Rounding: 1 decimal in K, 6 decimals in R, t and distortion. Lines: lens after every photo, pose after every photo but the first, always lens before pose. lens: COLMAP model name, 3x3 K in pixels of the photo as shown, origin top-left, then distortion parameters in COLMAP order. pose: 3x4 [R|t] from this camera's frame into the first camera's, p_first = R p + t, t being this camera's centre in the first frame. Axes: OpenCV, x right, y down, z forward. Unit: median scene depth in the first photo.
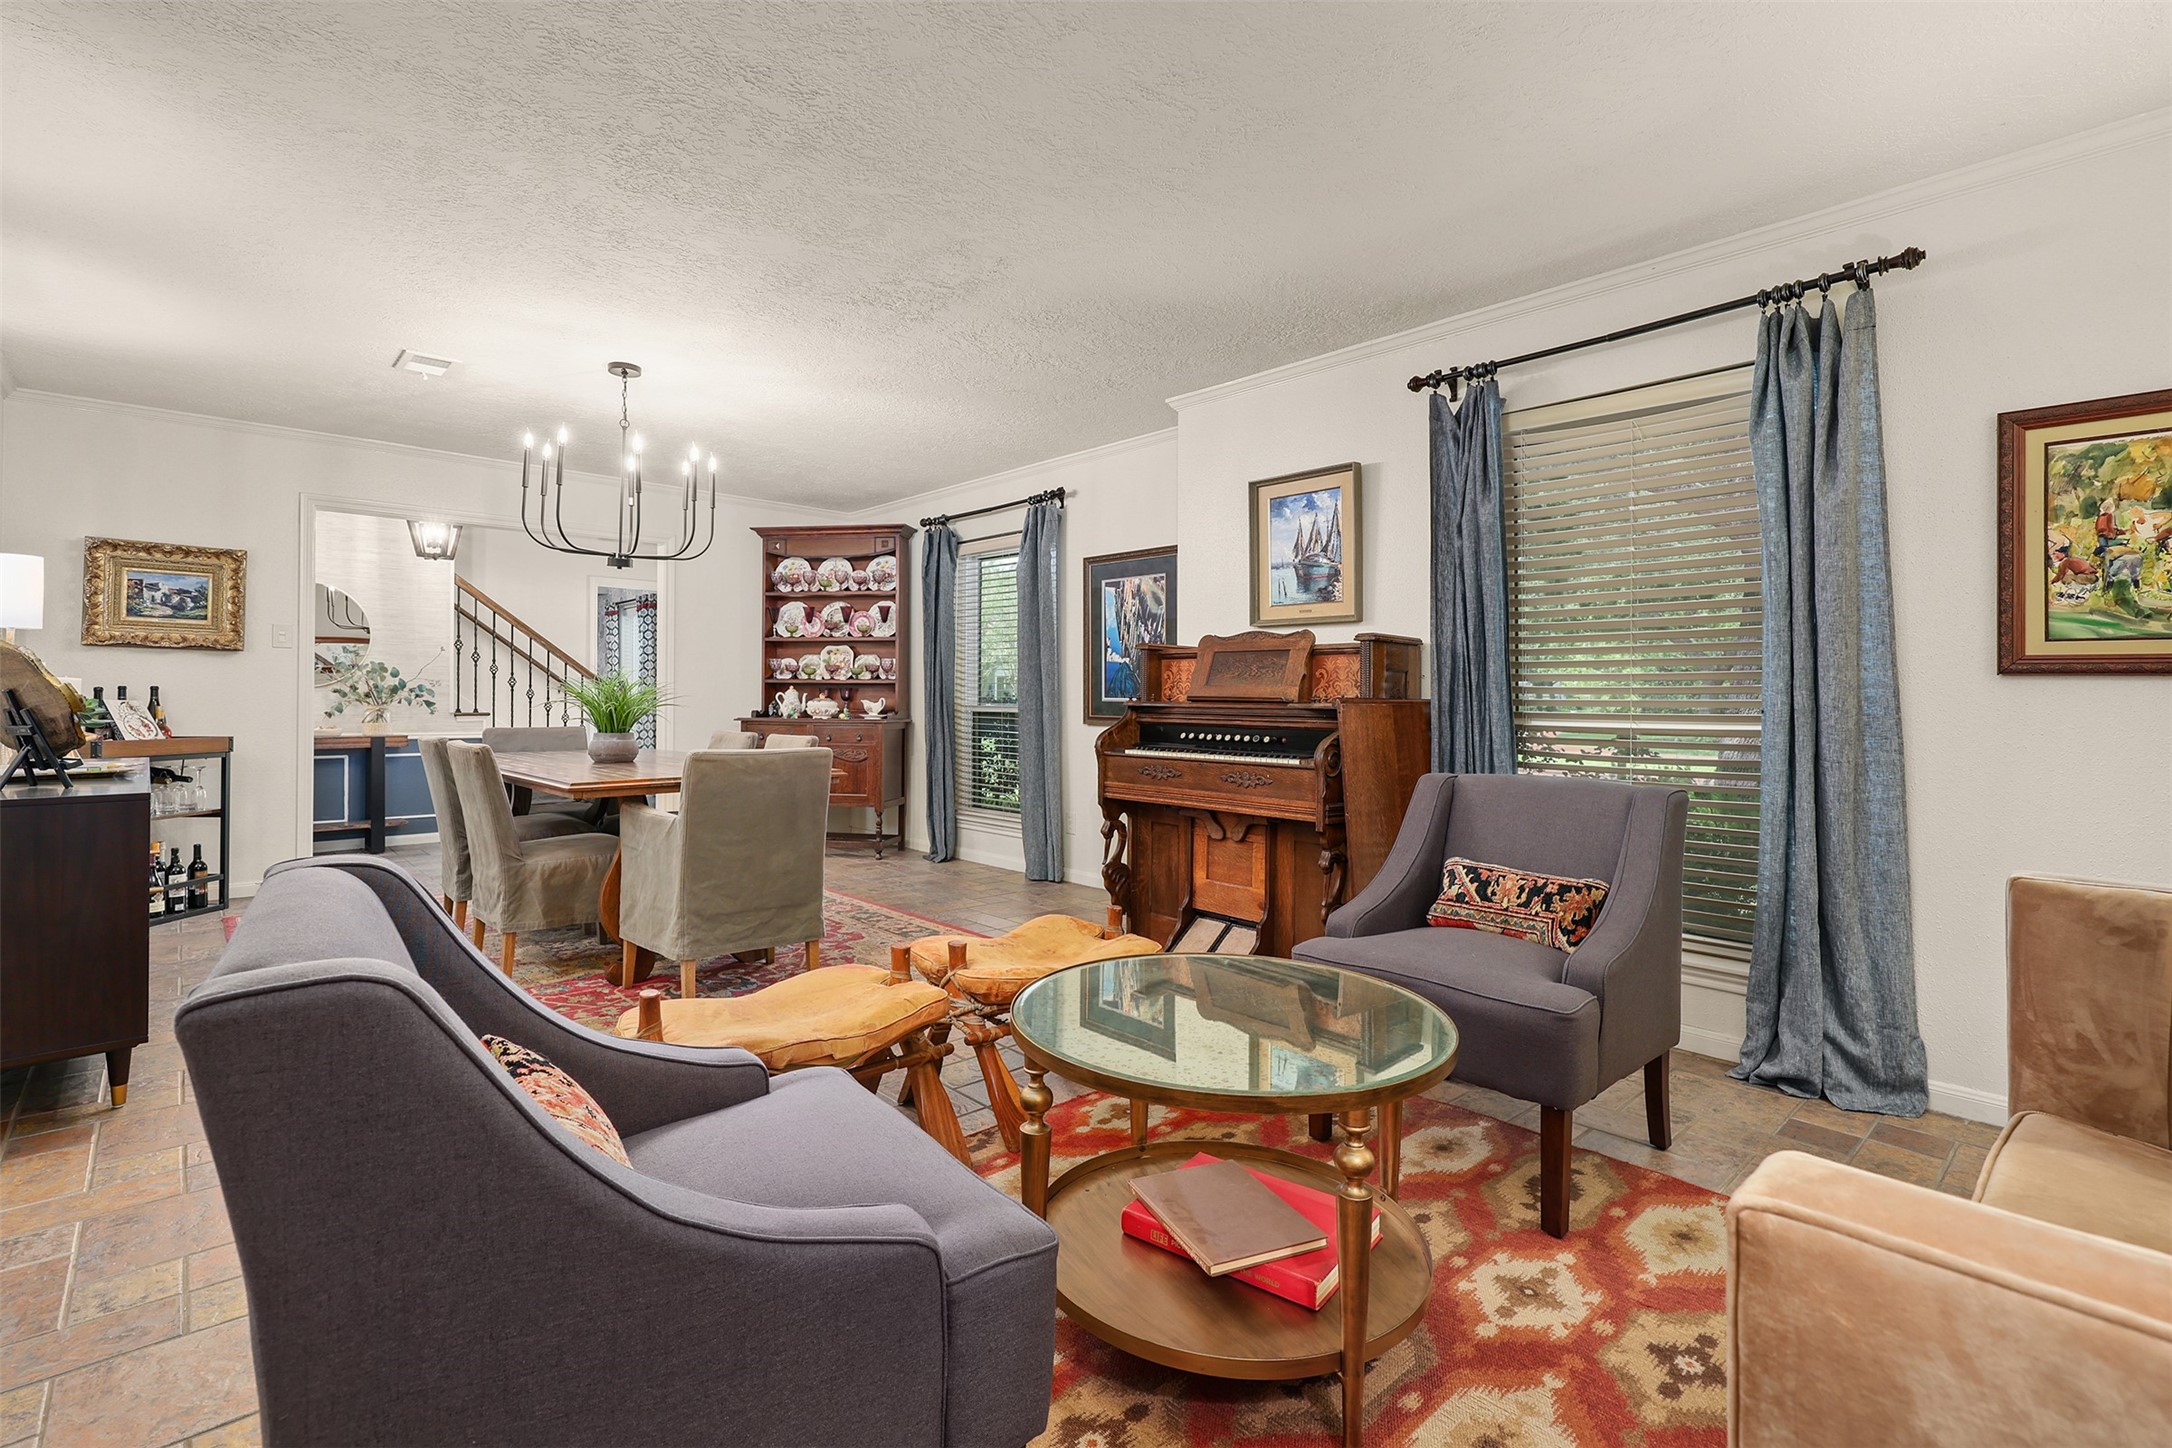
lens RADIAL K [[999.2, 0, 1095.5], [0, 999.2, 704.8], [0, 0, 1]] dist [0.000622, -0.000741]
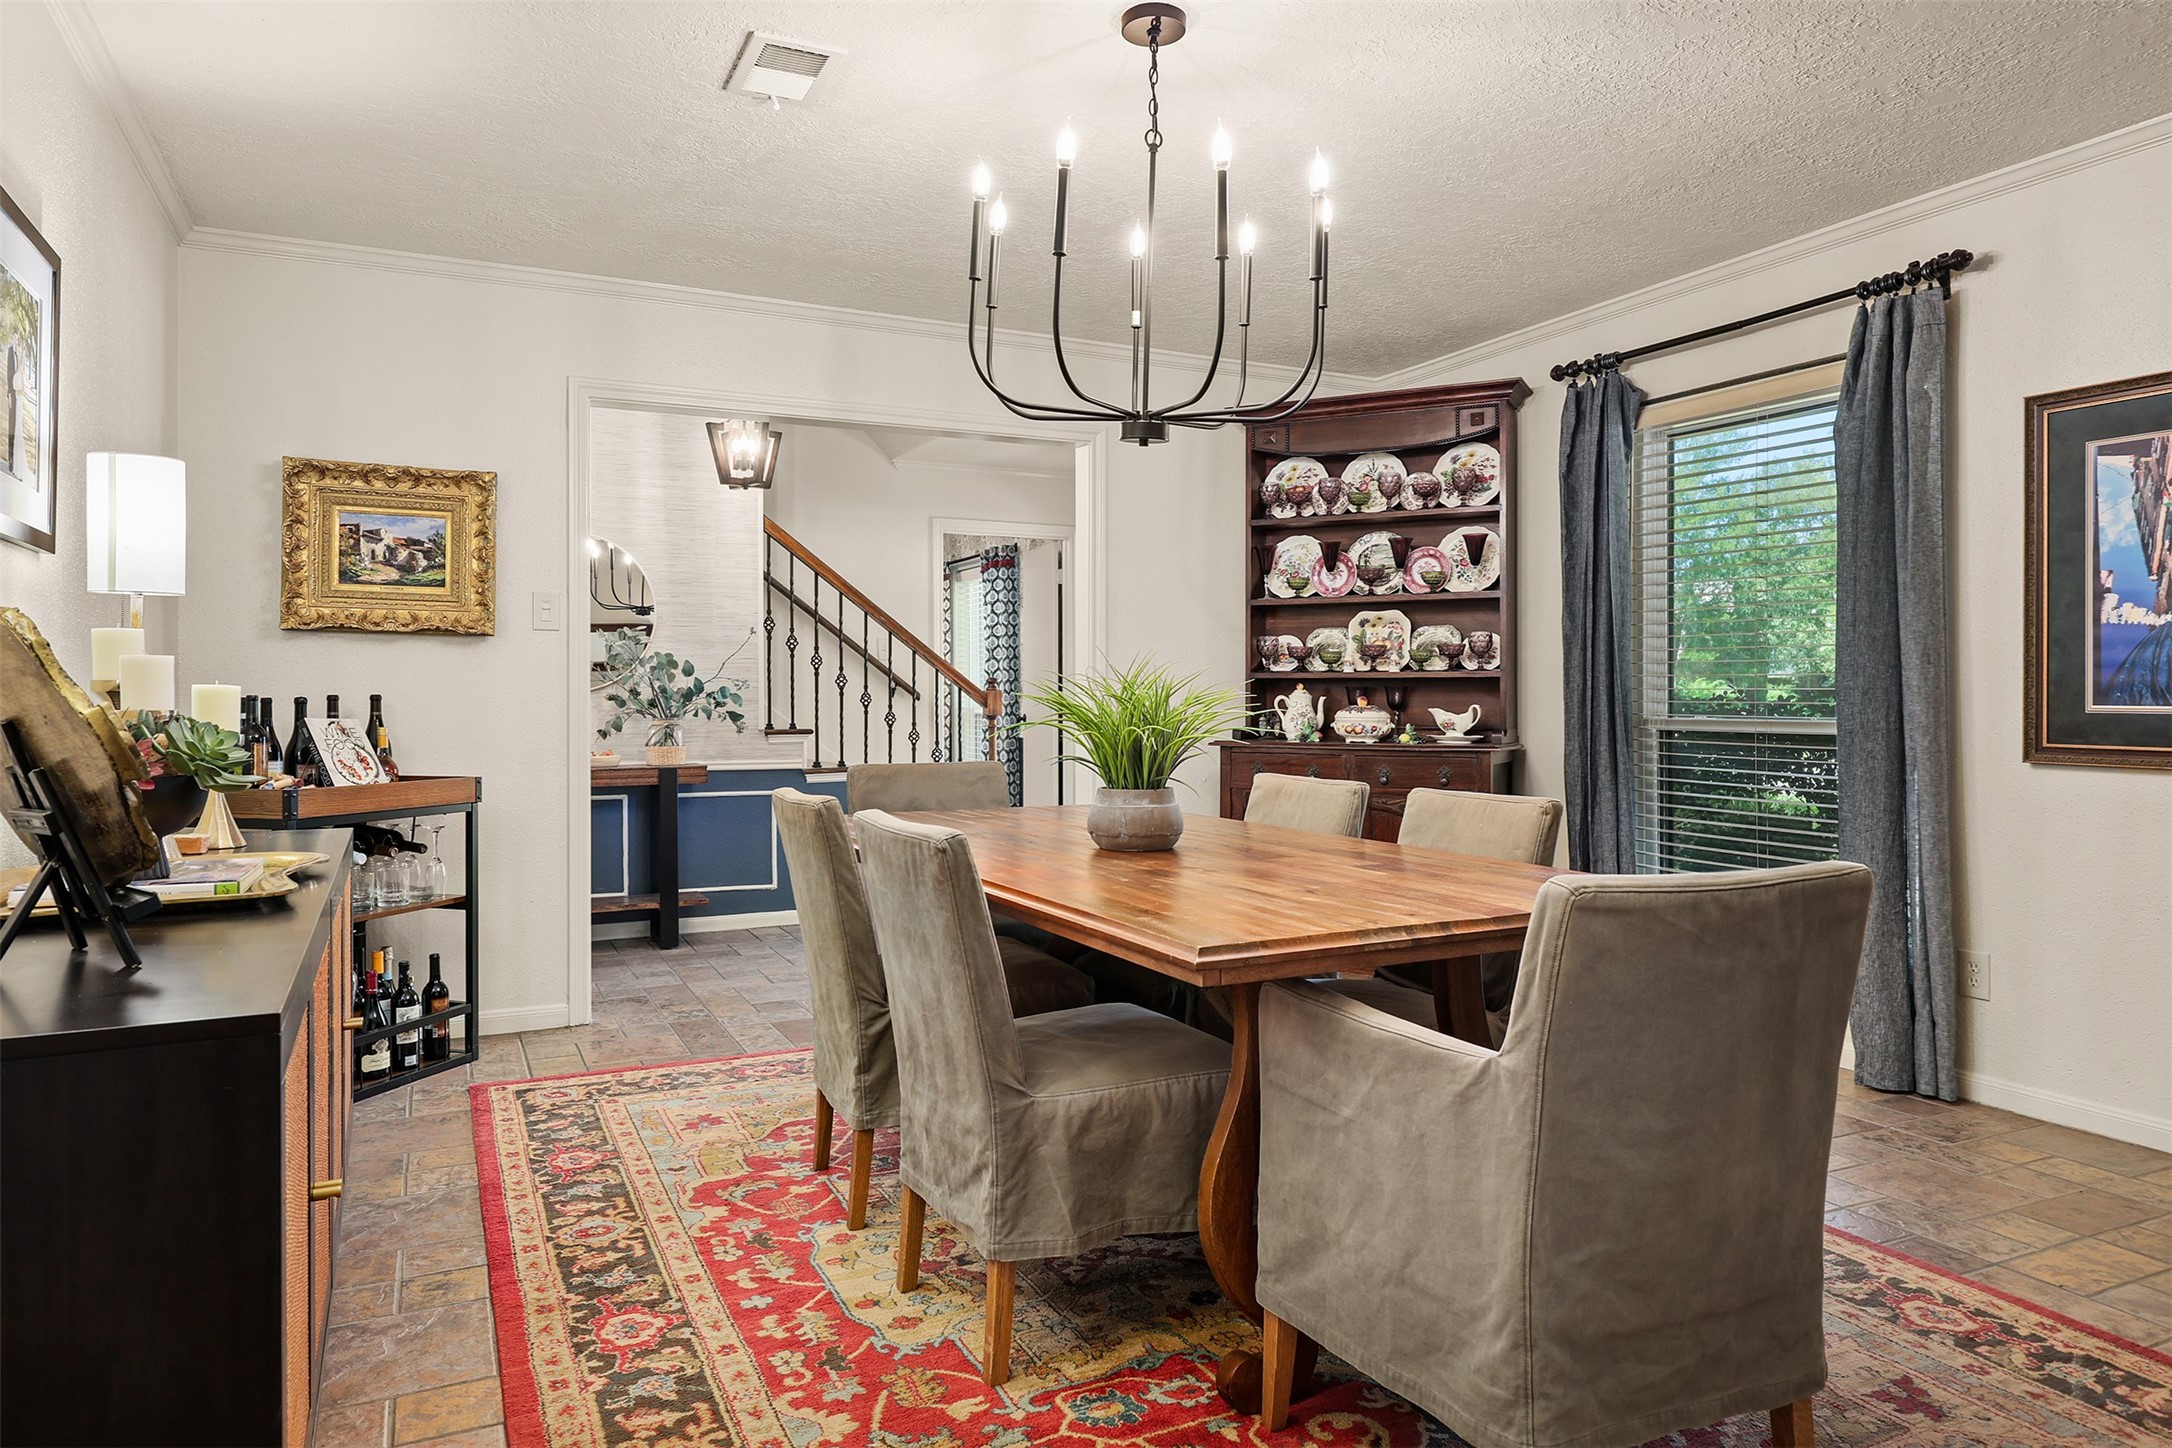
lens RADIAL K [[1359.3, 0, 1084.3], [0, 1359.3, 722.9], [0, 0, 1]] dist [-0.003388, -0.001108]
pose [[0.956315, -0.000673, -0.292336, -0.236566], [0.004704, 0.999903, 0.013086, -0.008856], [0.292299, -0.013890, 0.956226, 0.277306]]
